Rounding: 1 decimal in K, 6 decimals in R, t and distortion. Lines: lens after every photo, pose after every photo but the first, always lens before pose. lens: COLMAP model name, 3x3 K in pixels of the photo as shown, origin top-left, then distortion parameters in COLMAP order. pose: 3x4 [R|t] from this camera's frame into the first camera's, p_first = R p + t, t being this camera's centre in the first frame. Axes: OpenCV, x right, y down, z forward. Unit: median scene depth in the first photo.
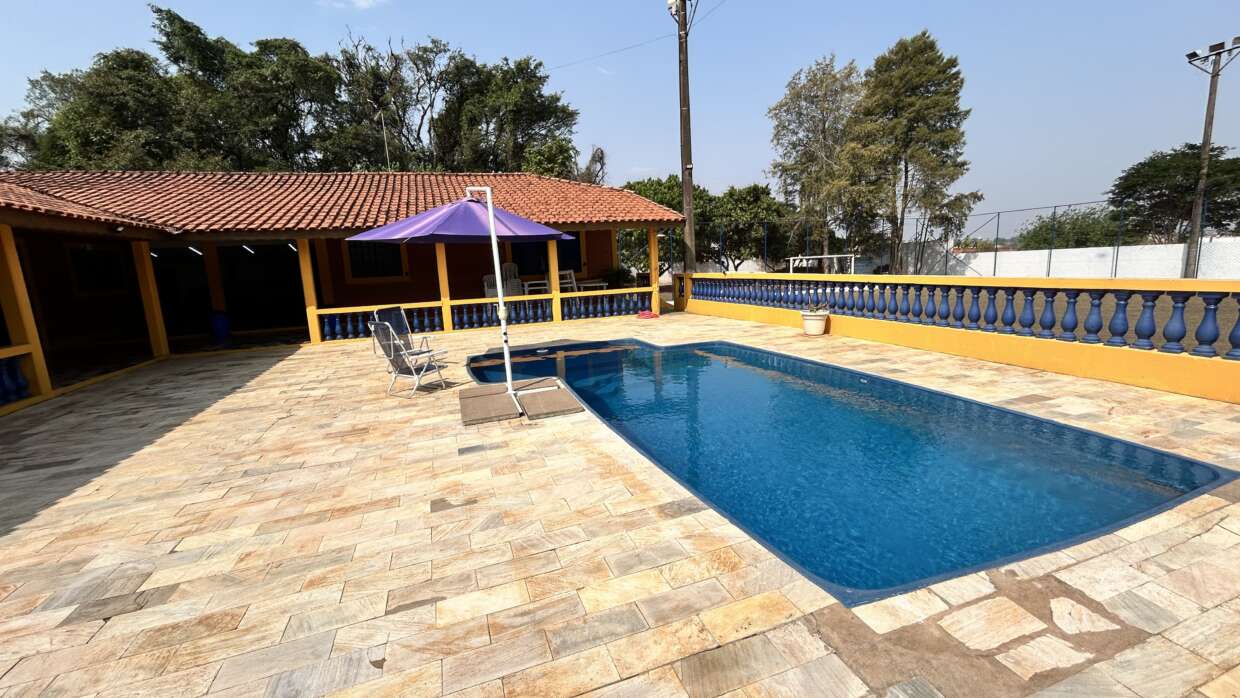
lens RADIAL K [[495.9, 0, 621.7], [0, 495.9, 348.8], [0, 0, 1]] dist [0.001863, 0.000223]
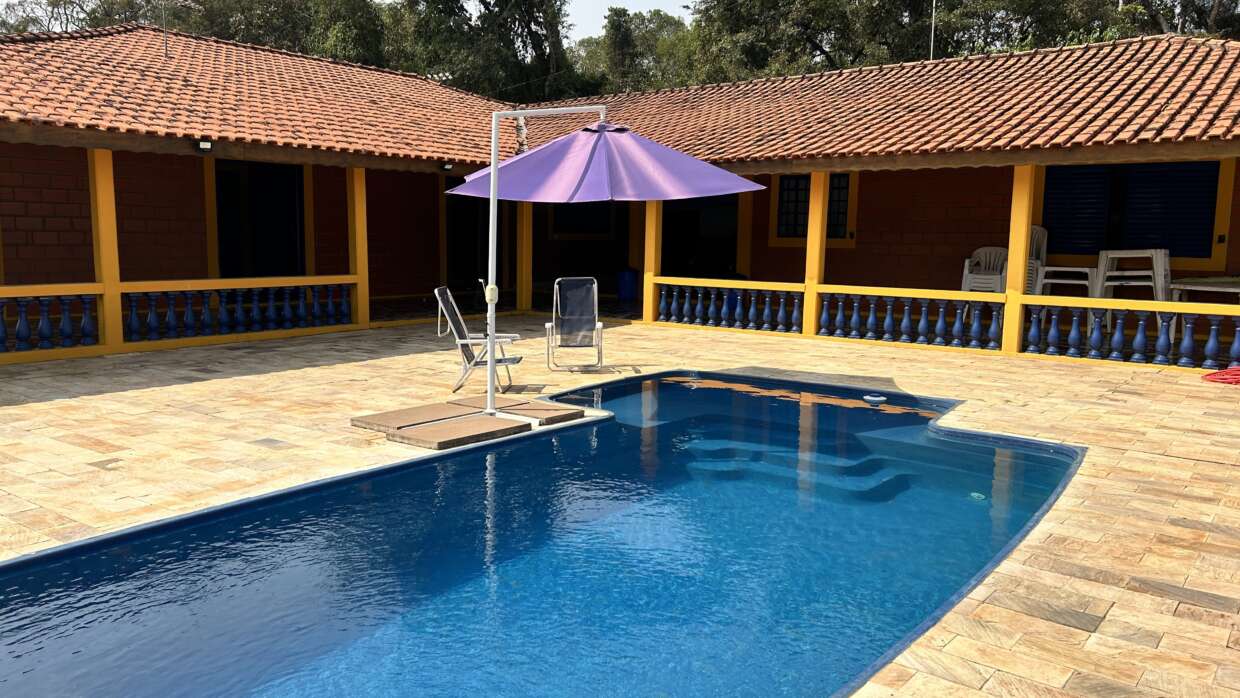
lens RADIAL K [[920.0, 0, 619.1], [0, 920.0, 348.3], [0, 0, 1]] dist [-0.007192, -0.001605]
pose [[0.532837, 0.158919, -0.831161, 0.467361], [-0.185289, 0.980283, 0.068647, -0.058400], [0.825683, 0.117427, 0.551777, 0.243429]]
